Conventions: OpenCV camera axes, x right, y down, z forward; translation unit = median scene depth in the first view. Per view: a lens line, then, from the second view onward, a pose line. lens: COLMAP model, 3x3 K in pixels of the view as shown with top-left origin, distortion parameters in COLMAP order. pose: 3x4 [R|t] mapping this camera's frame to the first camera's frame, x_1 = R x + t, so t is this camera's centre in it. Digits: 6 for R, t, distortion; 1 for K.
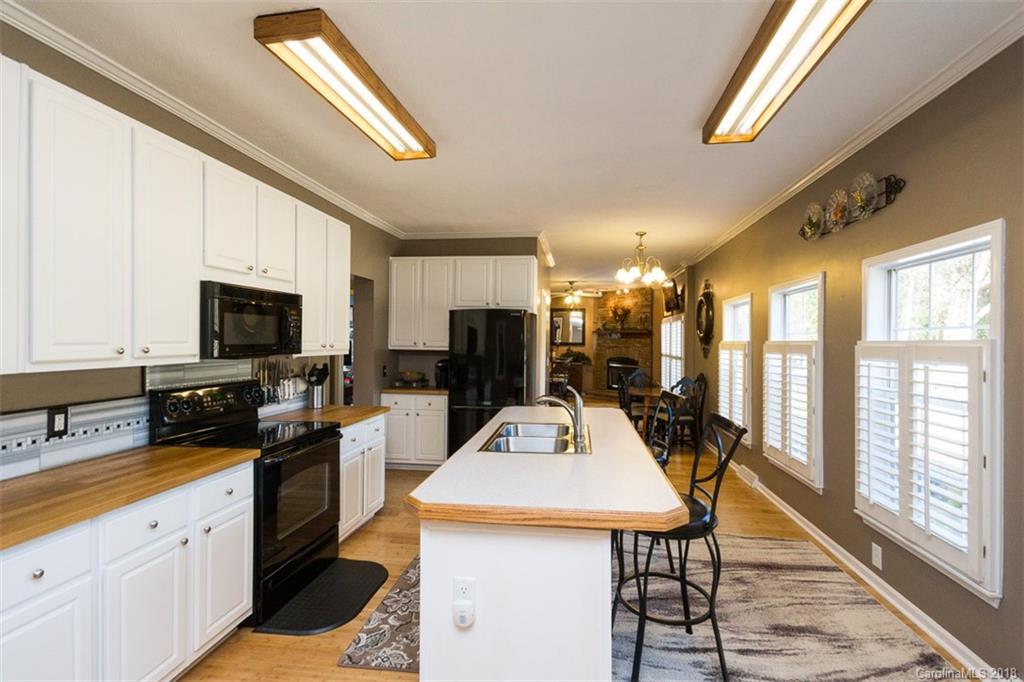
lens RADIAL K [[470.4, 0, 515.5], [0, 470.4, 339.6], [0, 0, 1]] dist [0.002582, 0.000432]
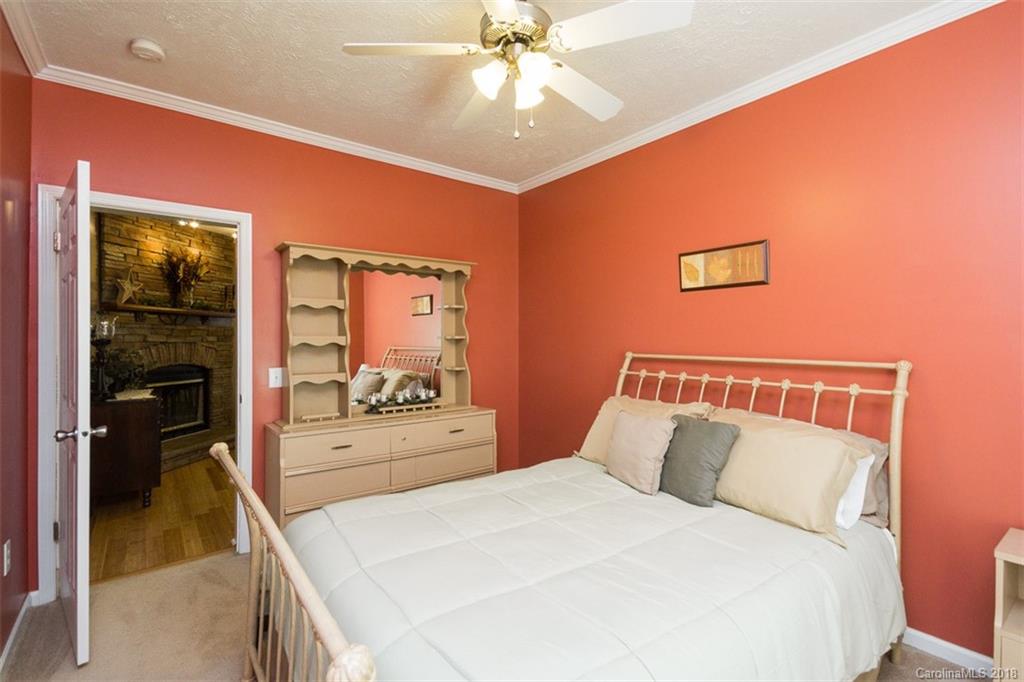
lens RADIAL K [[470.4, 0, 515.5], [0, 470.4, 339.6], [0, 0, 1]] dist [0.002582, 0.000432]
pose [[-0.726501, -0.015048, 0.687001, -0.341369], [-0.002242, 0.999807, 0.019529, 0.002586], [-0.687162, 0.012648, -0.726394, 1.092160]]
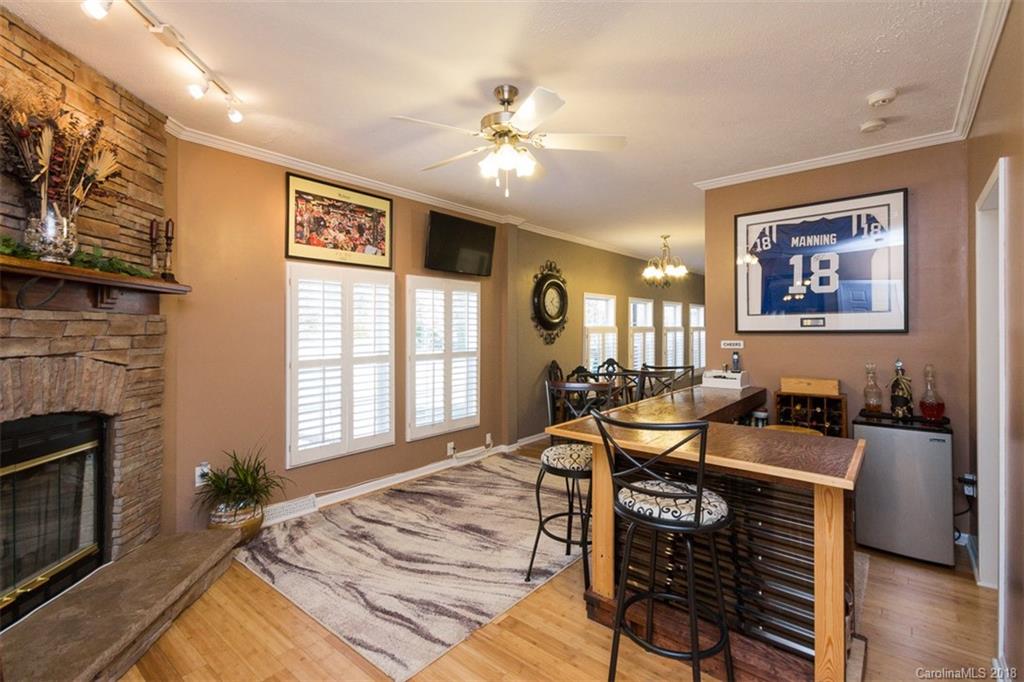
lens RADIAL K [[472.9, 0, 516.4], [0, 472.9, 328.3], [0, 0, 1]] dist [0.003101, 0.000476]
pose [[-0.862963, -0.011502, 0.505136, -0.015211], [-0.005457, 0.999895, 0.013445, 0.002300], [-0.505237, 0.008846, -0.862935, 1.041414]]
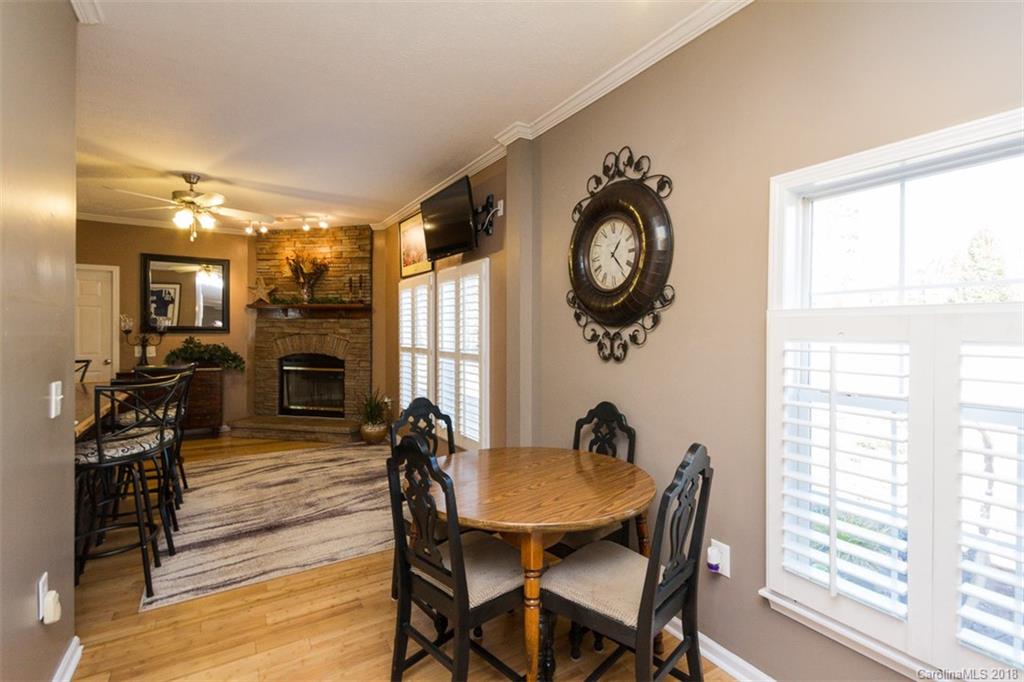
lens RADIAL K [[467.3, 0, 518.9], [0, 467.3, 332.7], [0, 0, 1]] dist [0.012617, 0.000457]
pose [[0.753166, -0.016731, 0.657618, 0.051551], [0.012952, 0.999860, 0.010604, 0.011510], [-0.657703, 0.000531, 0.753277, 0.429985]]
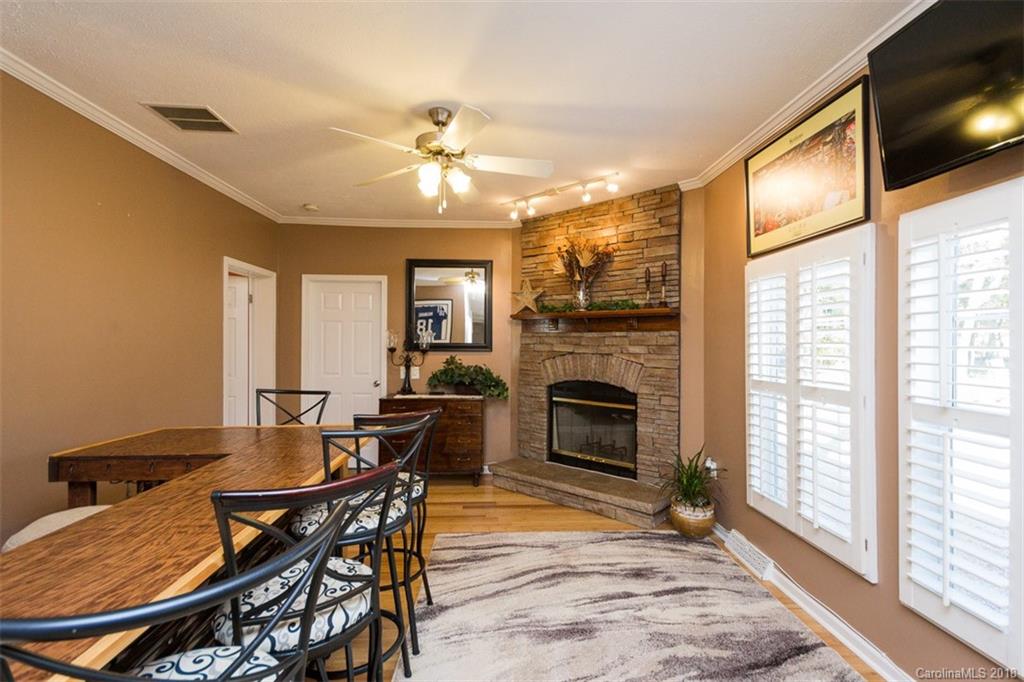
lens RADIAL K [[470.4, 0, 515.5], [0, 470.4, 339.6], [0, 0, 1]] dist [0.002582, 0.000432]
pose [[0.978402, -0.011886, 0.206367, 0.087626], [0.014466, 0.999835, -0.010994, 0.007642], [-0.206202, 0.013742, 0.978413, 0.625776]]
